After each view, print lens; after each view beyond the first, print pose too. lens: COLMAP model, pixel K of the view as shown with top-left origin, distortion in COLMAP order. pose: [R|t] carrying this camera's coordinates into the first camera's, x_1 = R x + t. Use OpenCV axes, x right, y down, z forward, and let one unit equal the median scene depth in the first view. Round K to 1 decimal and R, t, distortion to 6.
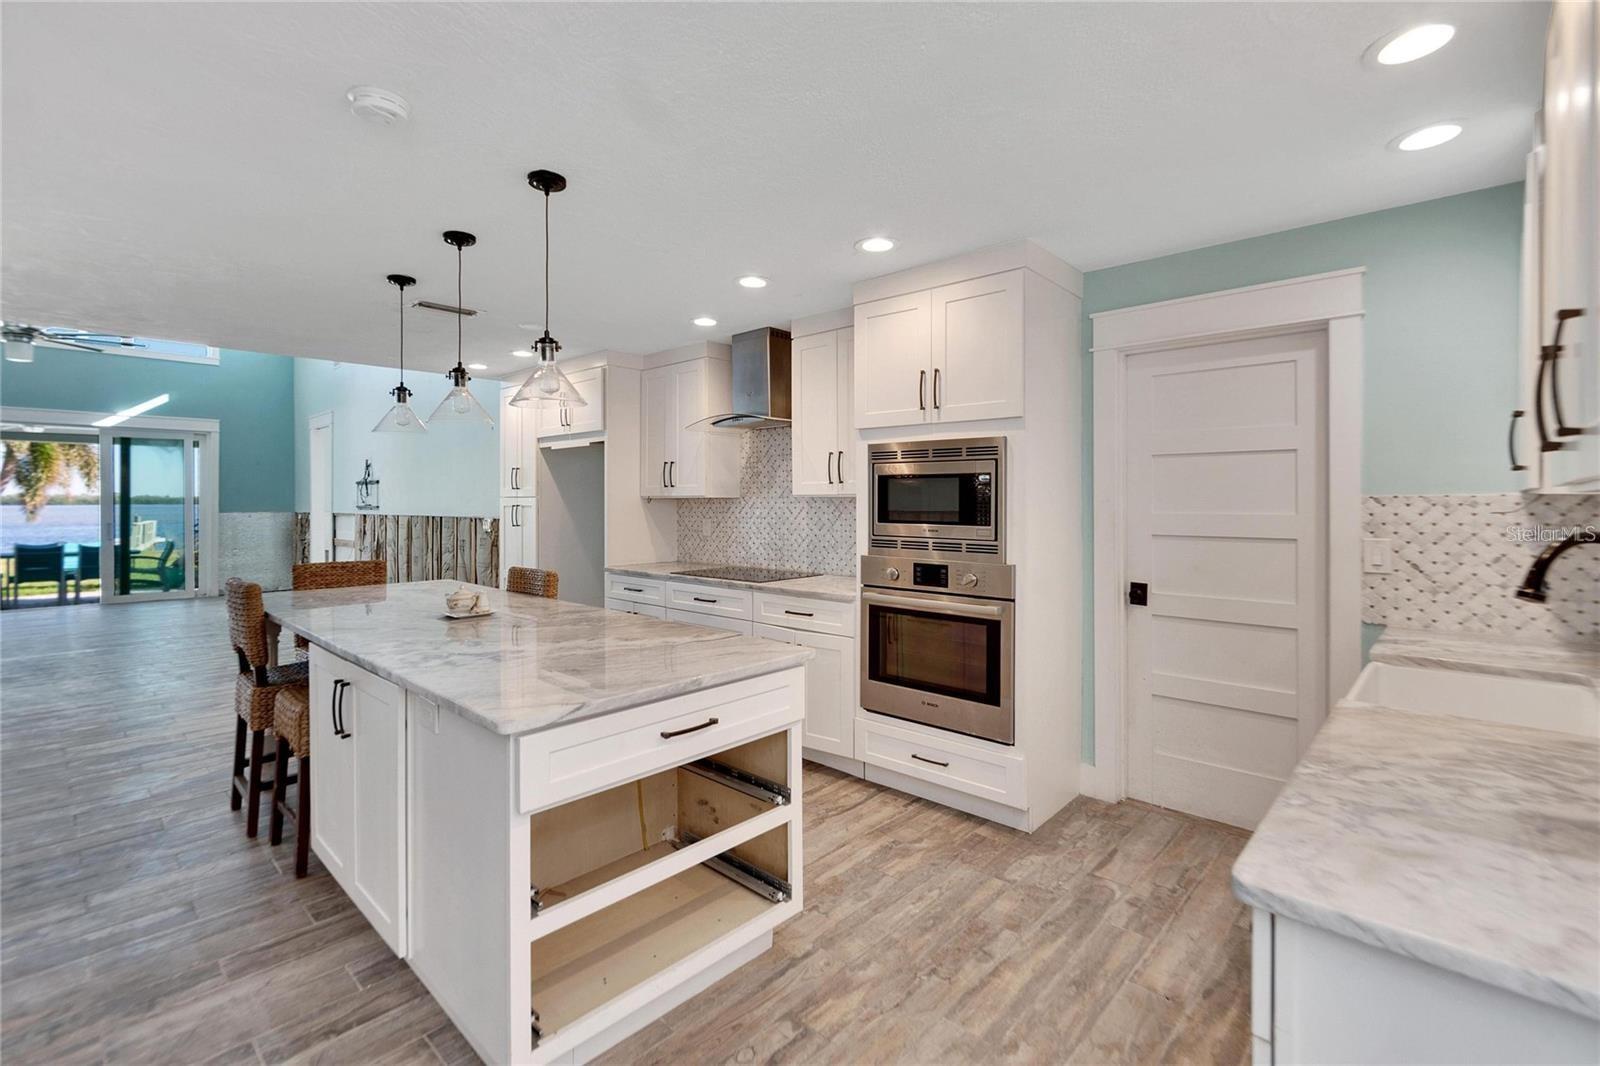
lens RADIAL K [[717.9, 0, 785.4], [0, 717.9, 501.0], [0, 0, 1]] dist [-0.001647, -0.000101]
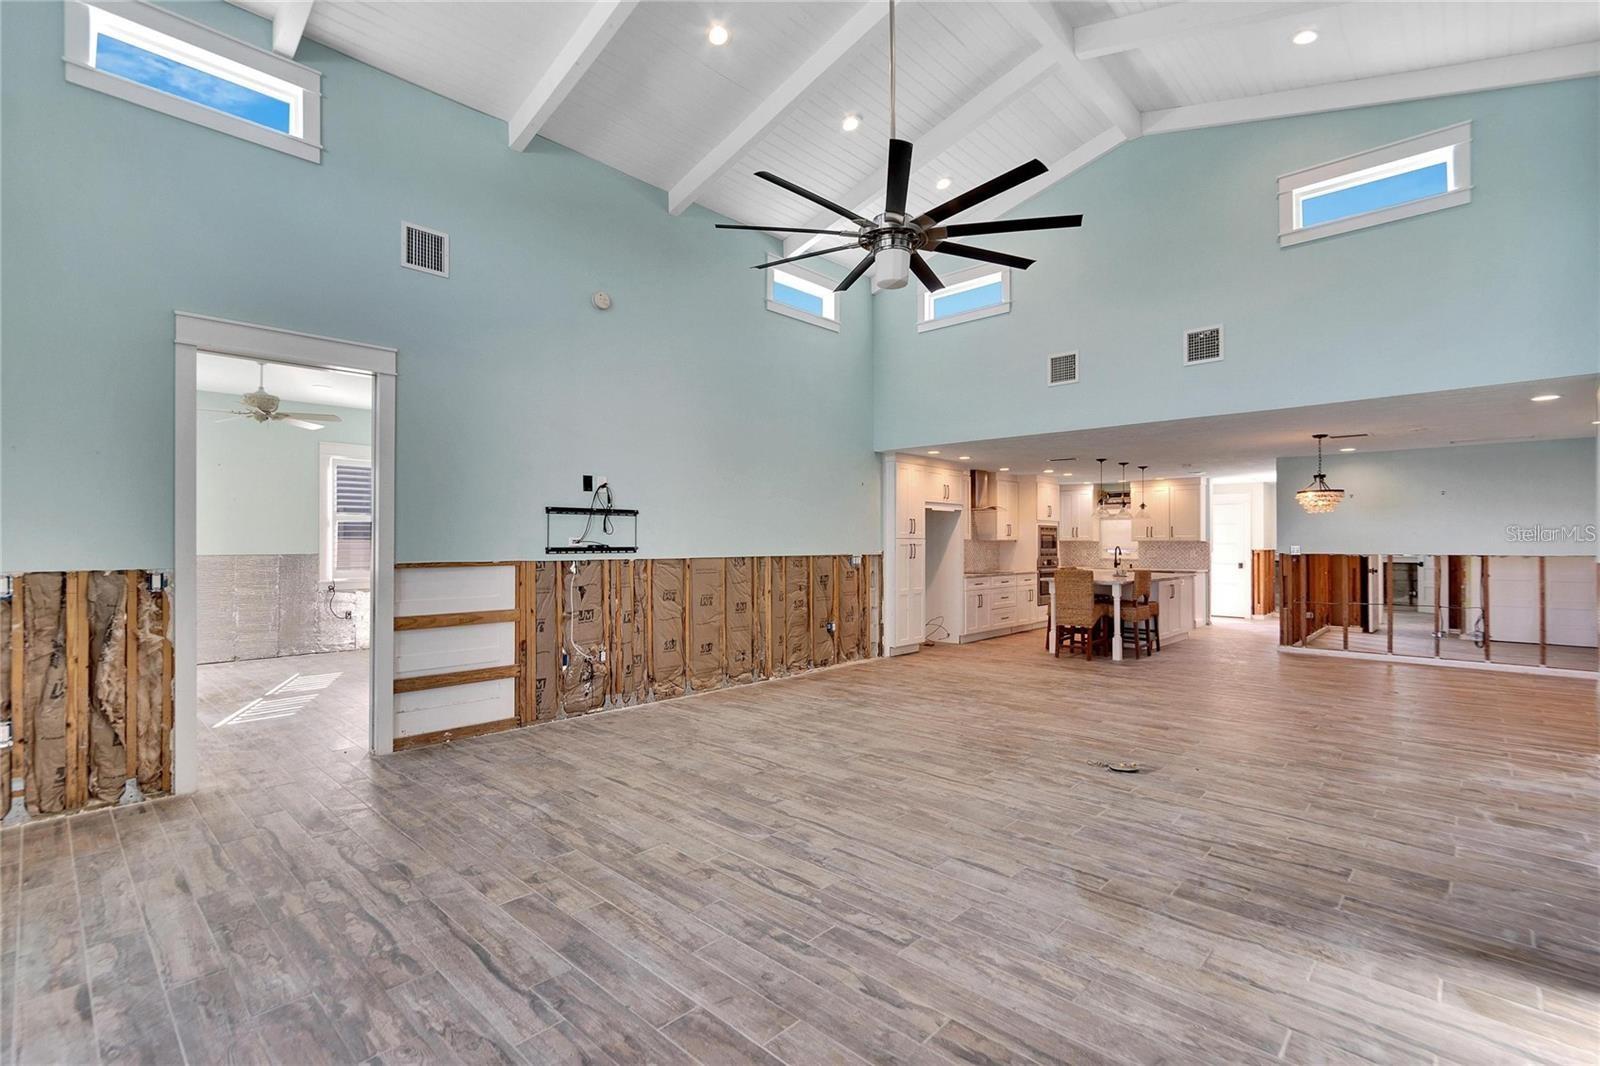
lens RADIAL K [[726.0, 0, 794.2], [0, 726.0, 538.5], [0, 0, 1]] dist [-0.002387, -0.000277]
pose [[0.000906, 0.007786, 0.999969, -2.659479], [-0.000542, 0.999970, -0.007785, 0.008698], [-0.999999, -0.000535, 0.000910, 1.754447]]
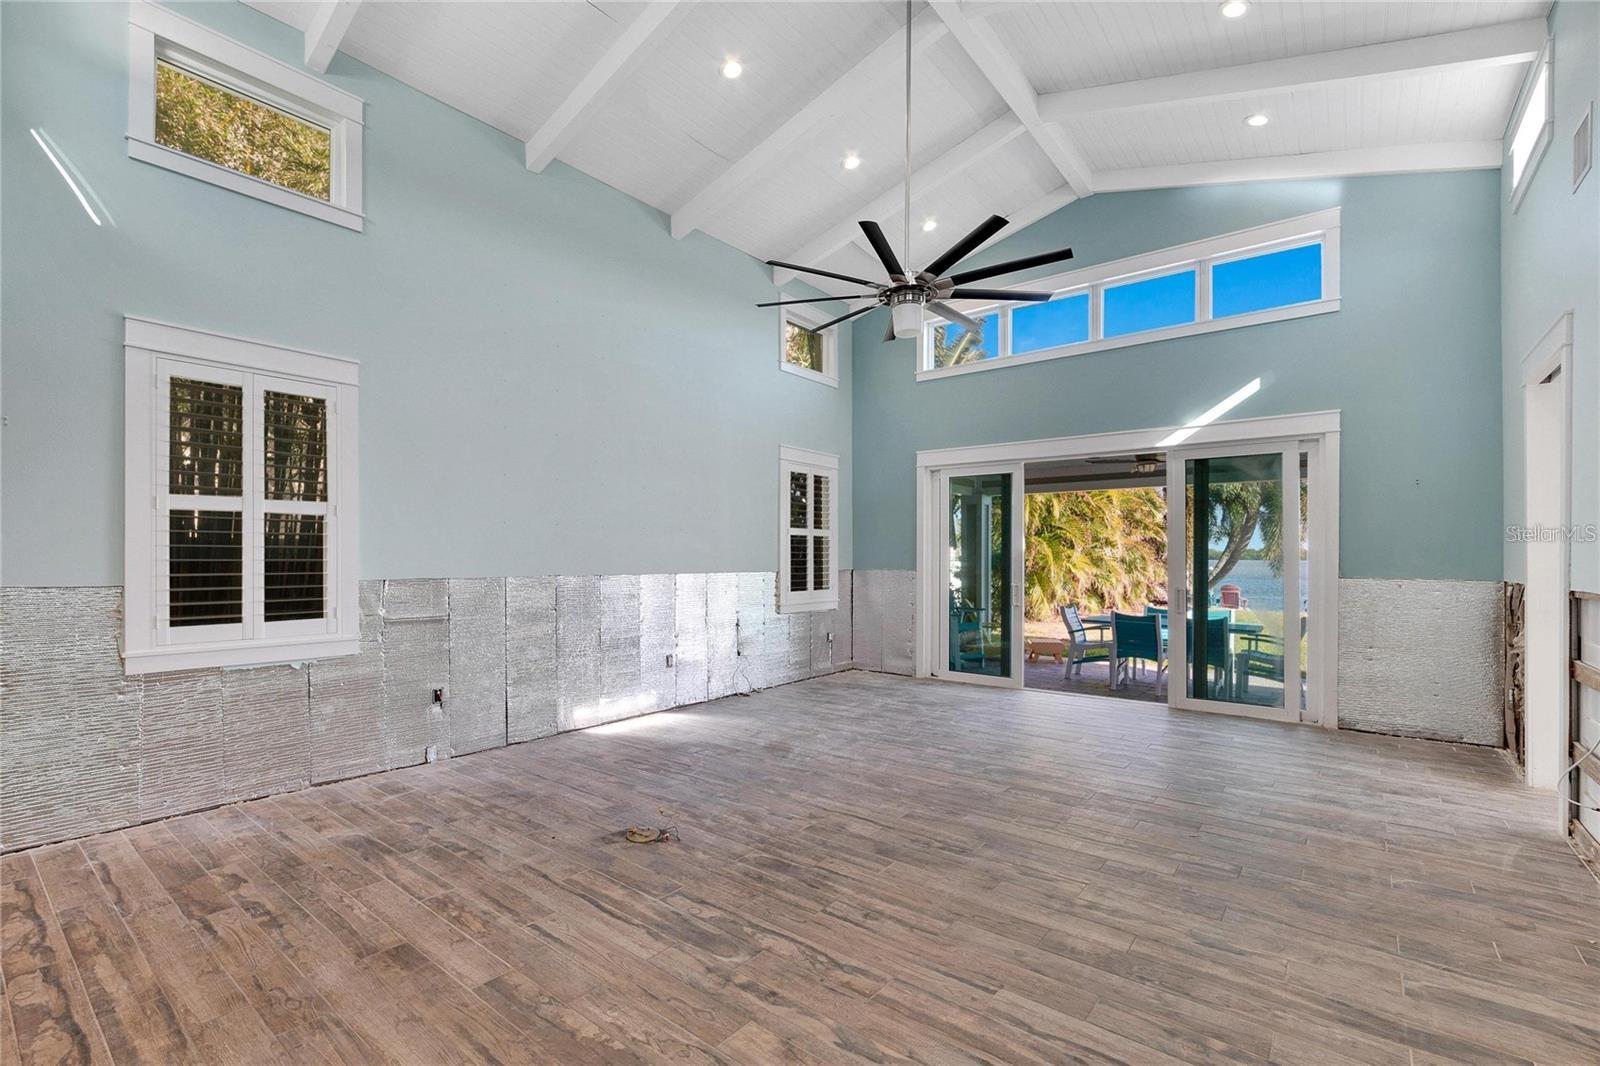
lens RADIAL K [[705.0, 0, 792.5], [0, 705.0, 556.0], [0, 0, 1]] dist [-0.002363, -0.000229]
pose [[0.085051, 0.001959, -0.996375, -0.738701], [-0.003185, 0.999993, 0.001695, -0.000380], [0.996372, 0.003030, 0.085057, 1.378142]]
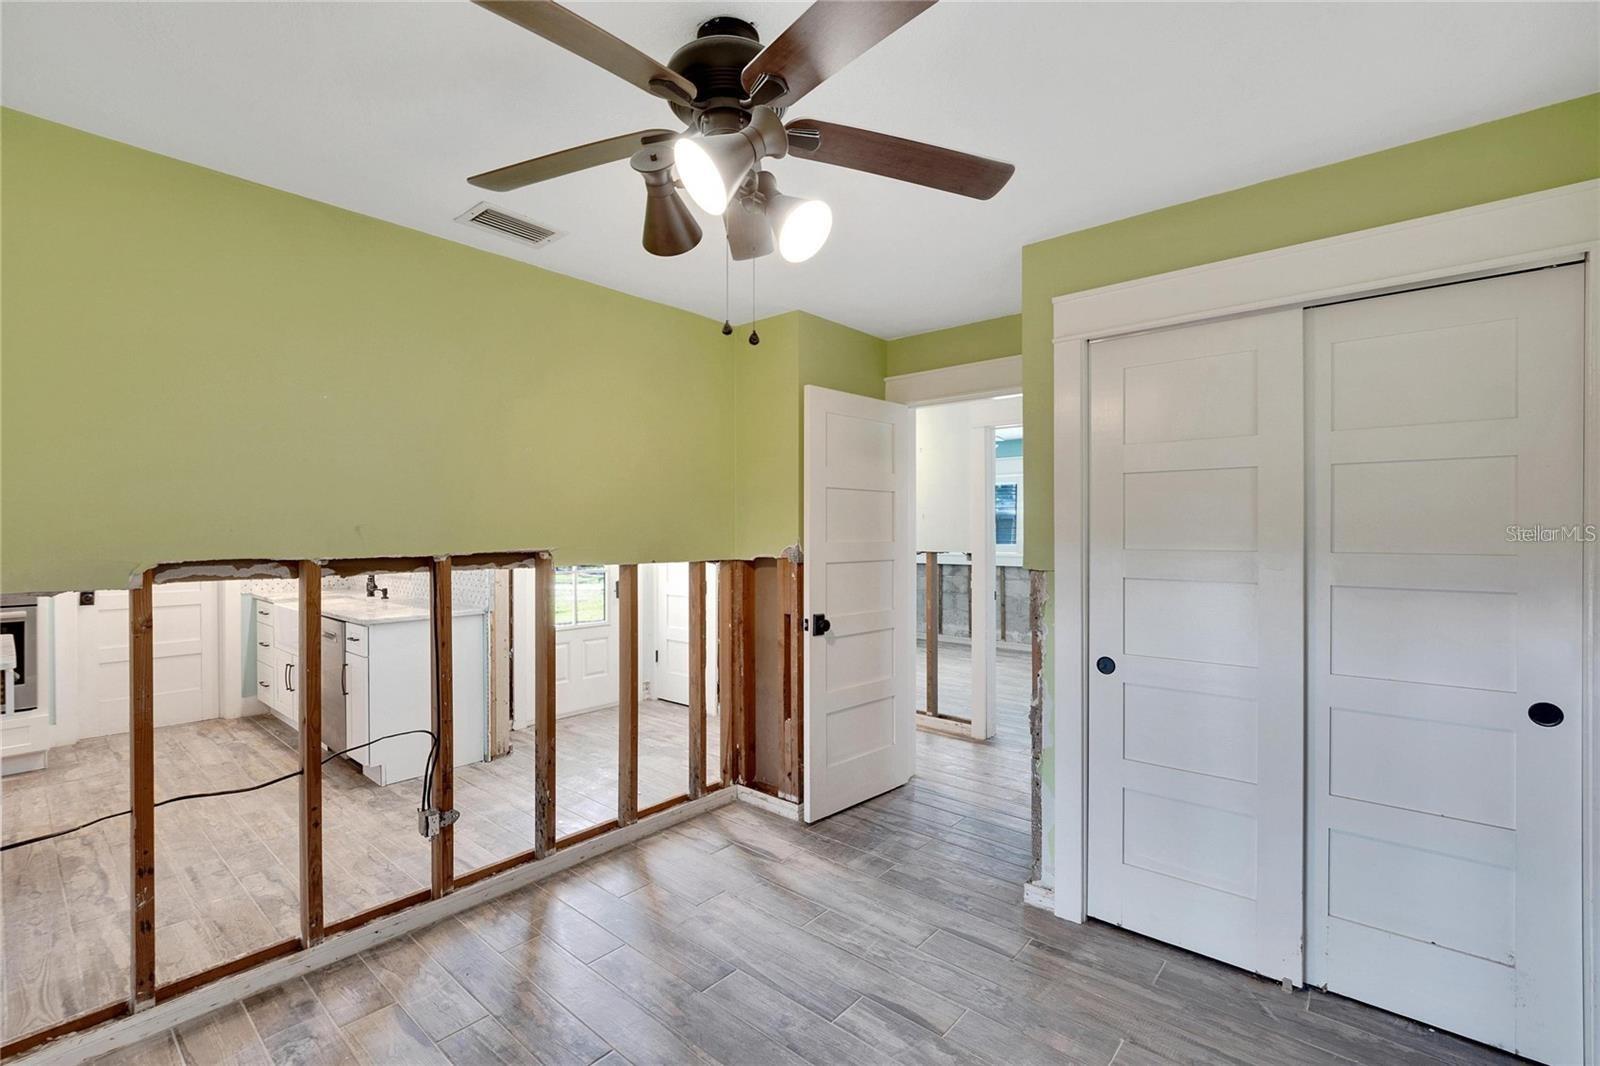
lens RADIAL K [[698.1, 0, 787.8], [0, 698.1, 536.3], [0, 0, 1]] dist [-0.019275, 0.005787]
pose [[-0.045981, -0.005150, 0.998929, -0.777630], [0.003025, 0.999981, 0.005294, 0.001753], [-0.998938, 0.003266, -0.045964, -0.290573]]
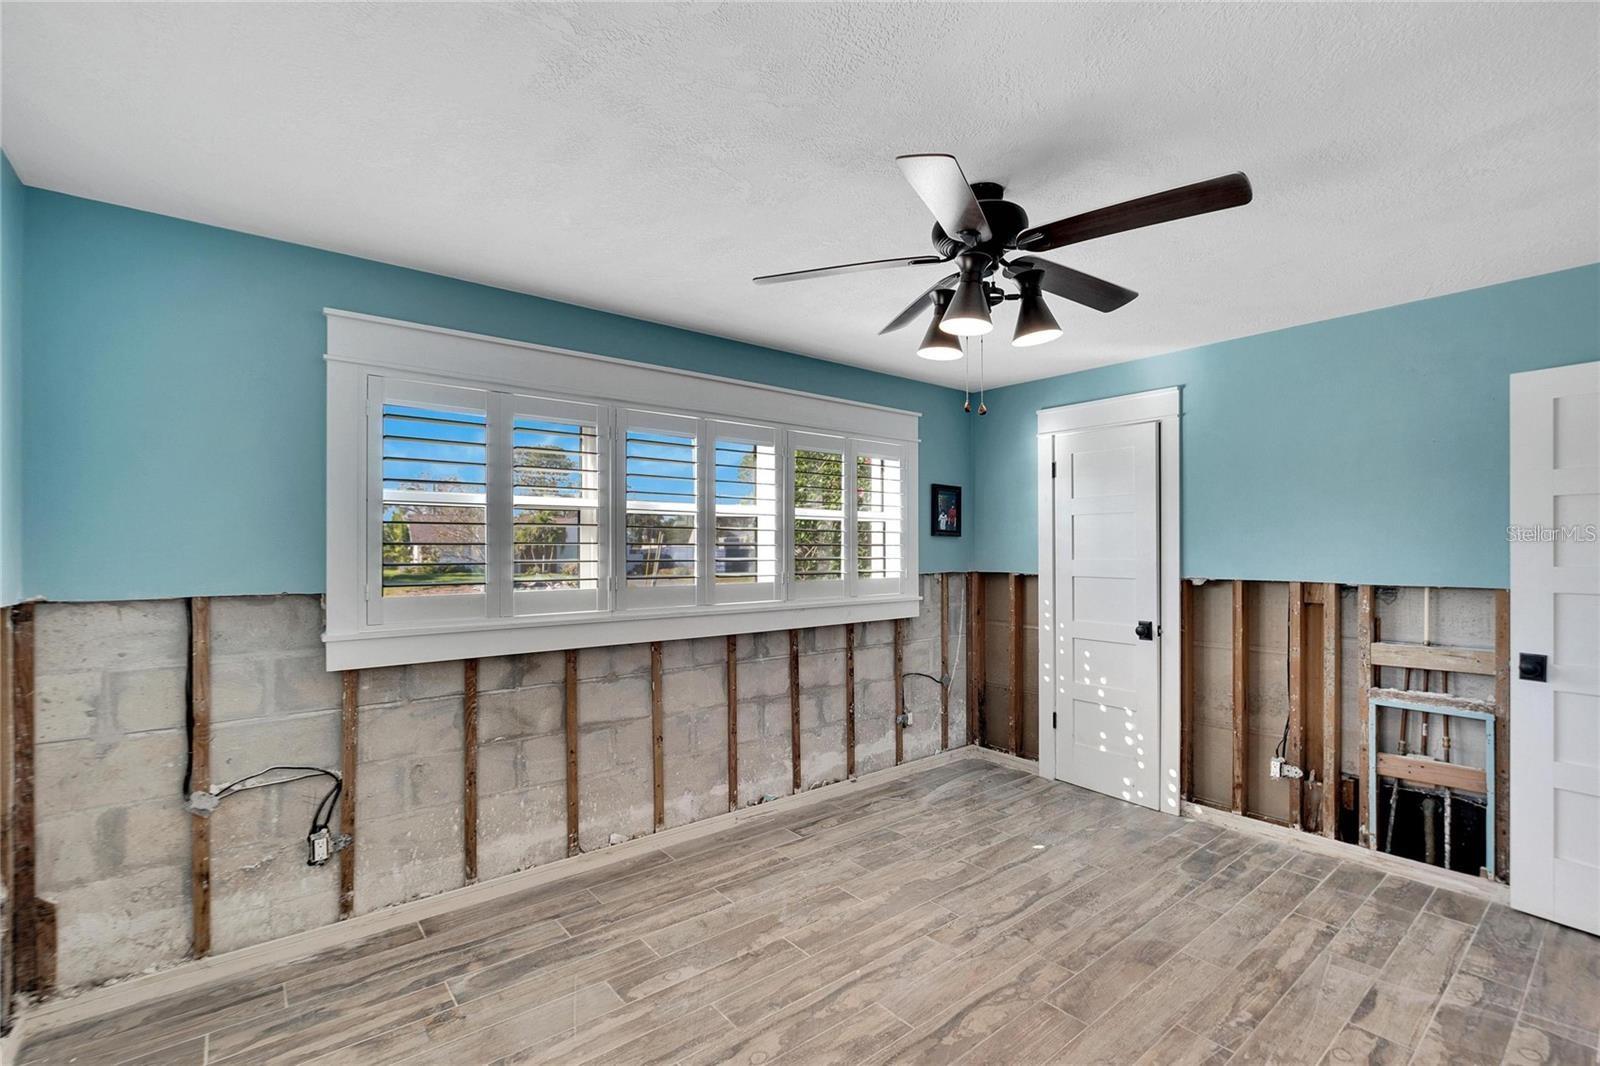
lens RADIAL K [[726.0, 0, 794.2], [0, 726.0, 538.5], [0, 0, 1]] dist [-0.002387, -0.000277]
pose [[-0.992886, 0.001200, 0.119059, 0.958855], [0.000255, 0.999968, -0.007955, -0.012001], [-0.119065, -0.007868, -0.992855, -0.190100]]
